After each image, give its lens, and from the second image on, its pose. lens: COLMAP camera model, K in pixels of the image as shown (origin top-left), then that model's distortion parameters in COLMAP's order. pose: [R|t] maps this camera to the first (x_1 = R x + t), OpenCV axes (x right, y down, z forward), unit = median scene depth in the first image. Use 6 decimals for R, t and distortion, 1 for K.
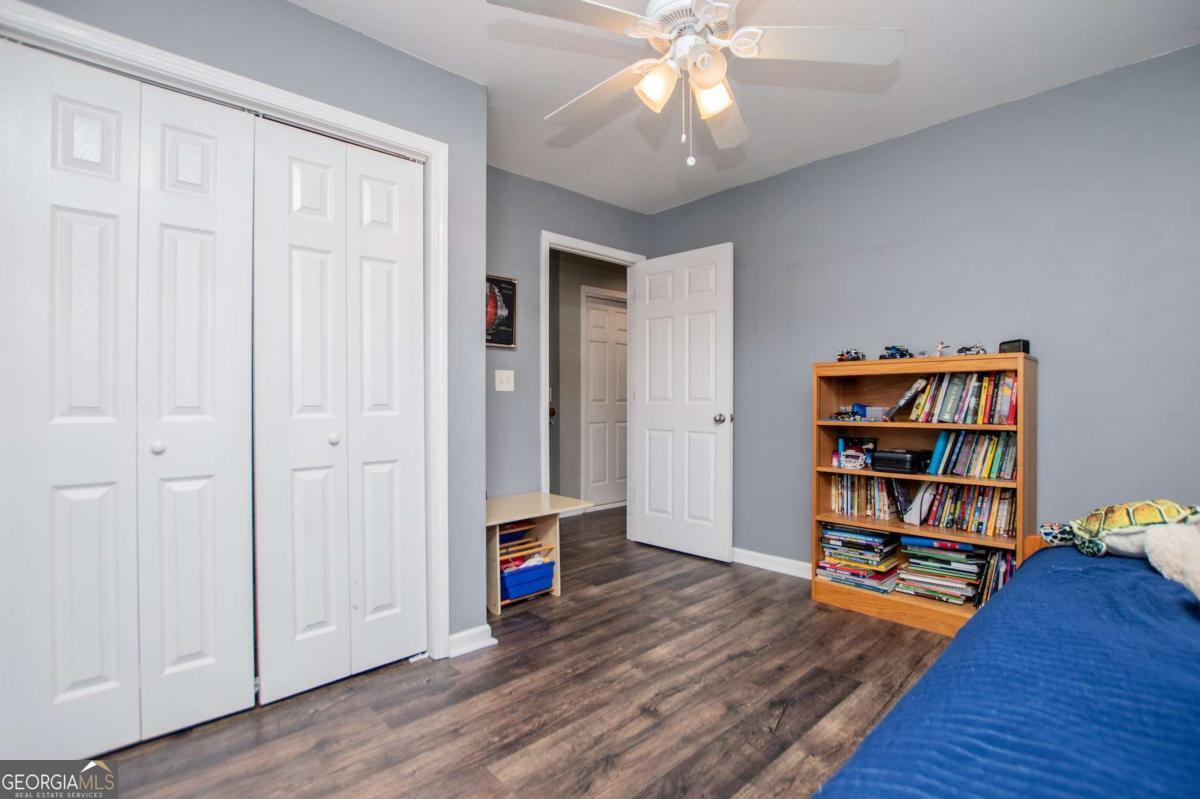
lens RADIAL K [[572.2, 0, 619.3], [0, 572.2, 403.2], [0, 0, 1]] dist [-0.027938, 0.001259]
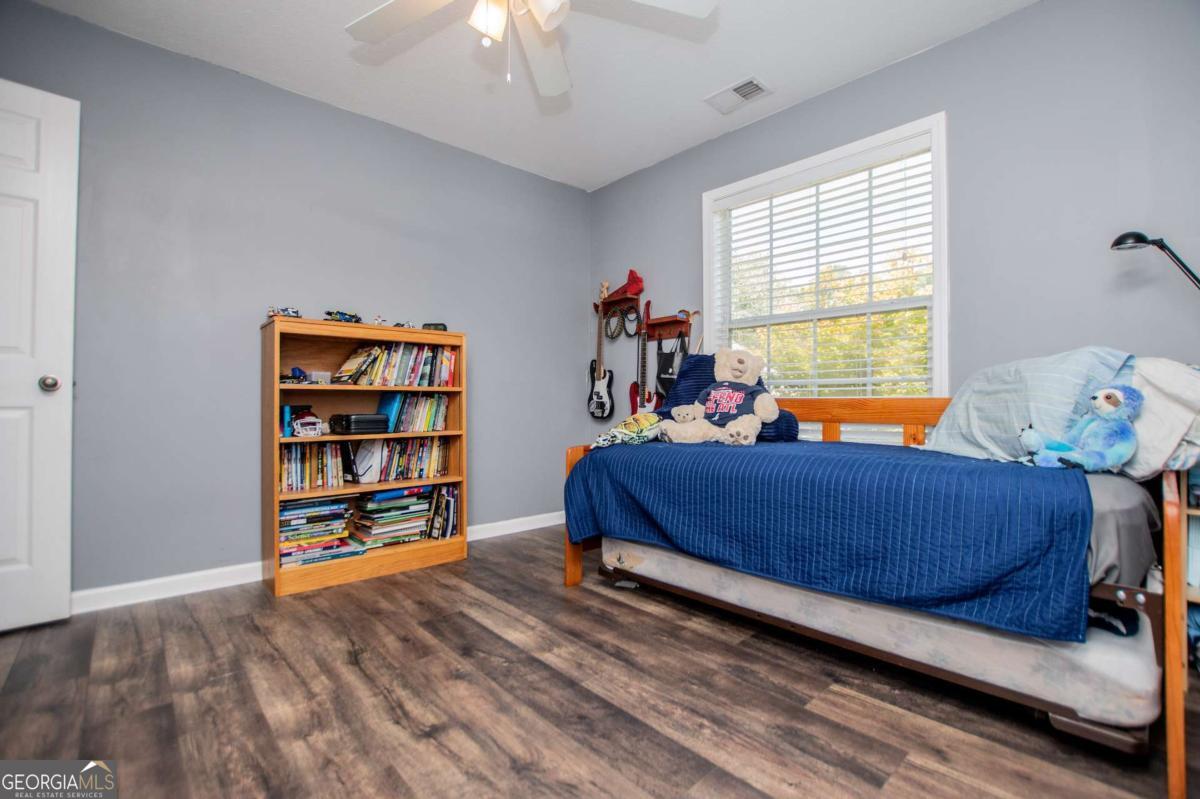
lens RADIAL K [[534.8, 0, 628.6], [0, 534.8, 399.8], [0, 0, 1]] dist [-0.028732, 0.001762]
pose [[0.003880, 0.006558, 0.999971, -0.534916], [0.006627, 0.999956, -0.006584, 0.077401], [-0.999971, 0.006653, 0.003836, 0.580835]]
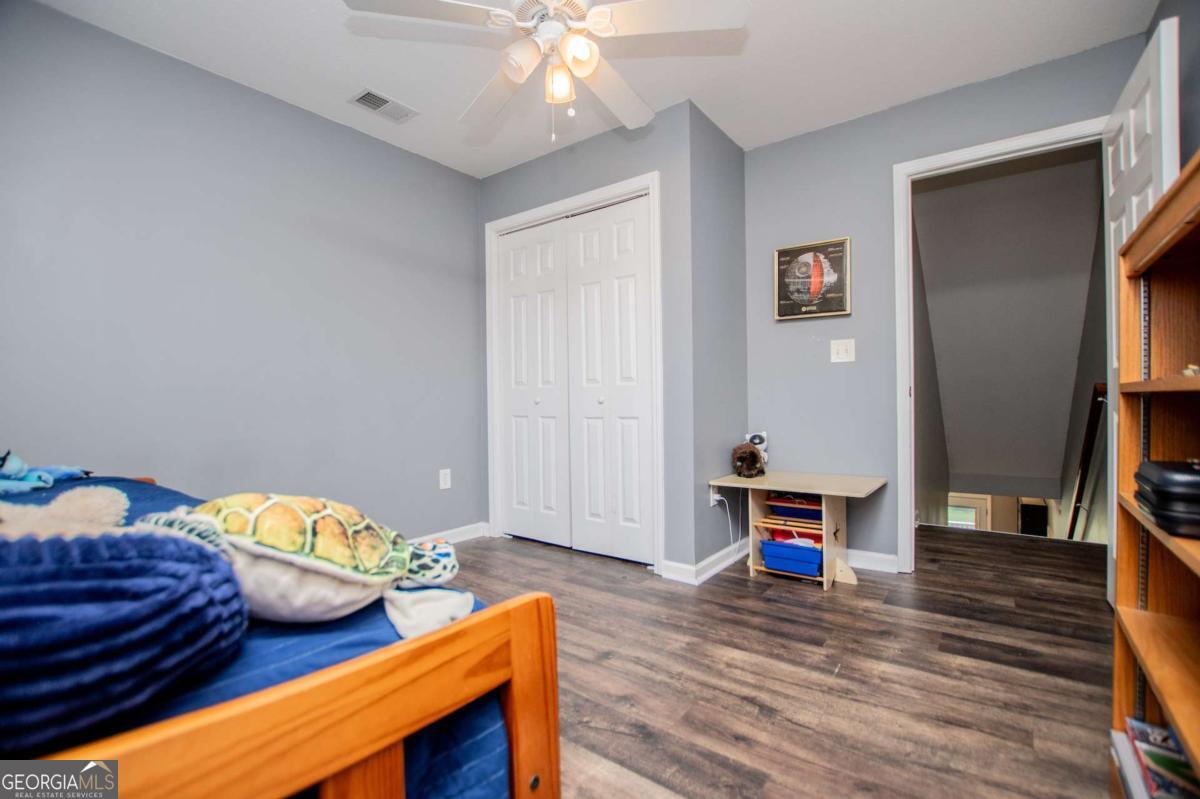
lens RADIAL K [[534.8, 0, 604.8], [0, 534.8, 397.4], [0, 0, 1]] dist [-0.028732, 0.001762]
pose [[0.134303, -0.000291, -0.990940, 0.828574], [0.003646, 0.999993, 0.000201, 0.048217], [0.990934, -0.003640, 0.134303, 0.693301]]
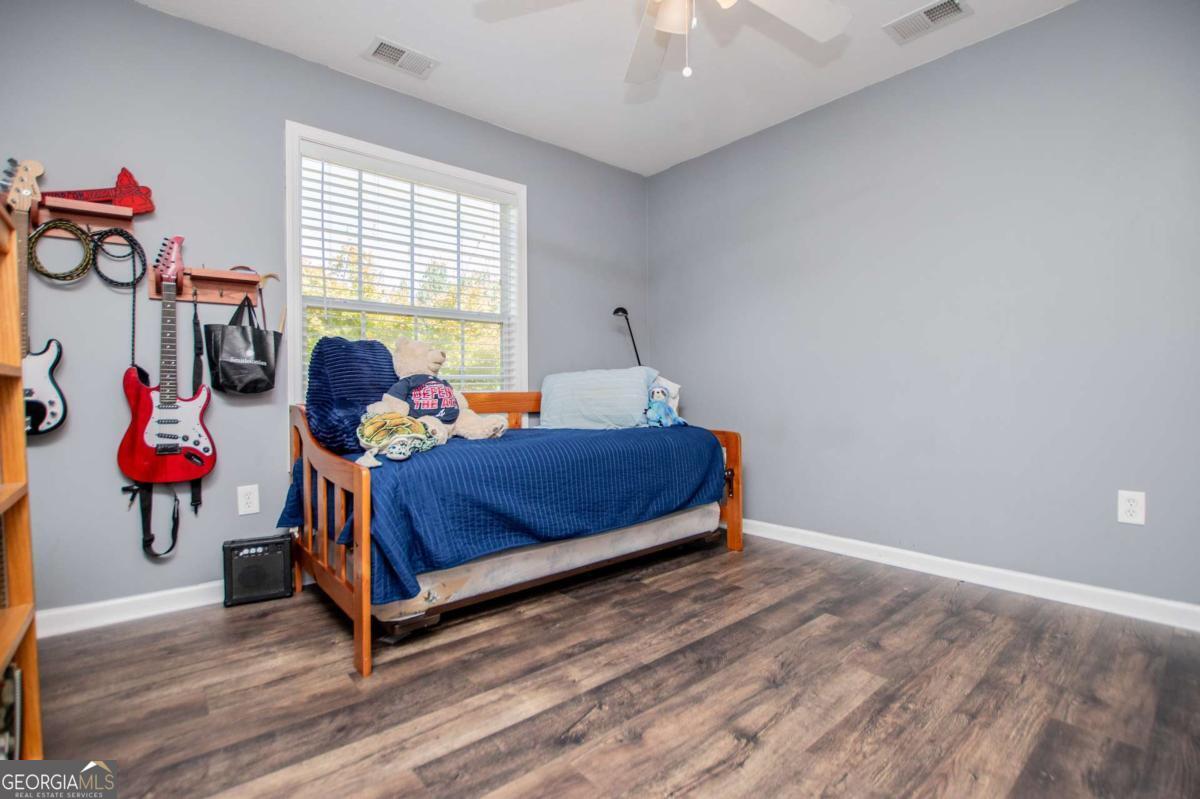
lens RADIAL K [[534.8, 0, 596.2], [0, 534.8, 403.9], [0, 0, 1]] dist [-0.028732, 0.001762]
pose [[-0.996455, 0.008058, 0.083747, 0.151617], [0.010608, 0.999492, 0.030050, 0.061327], [-0.083462, 0.030832, -0.996034, 1.362145]]
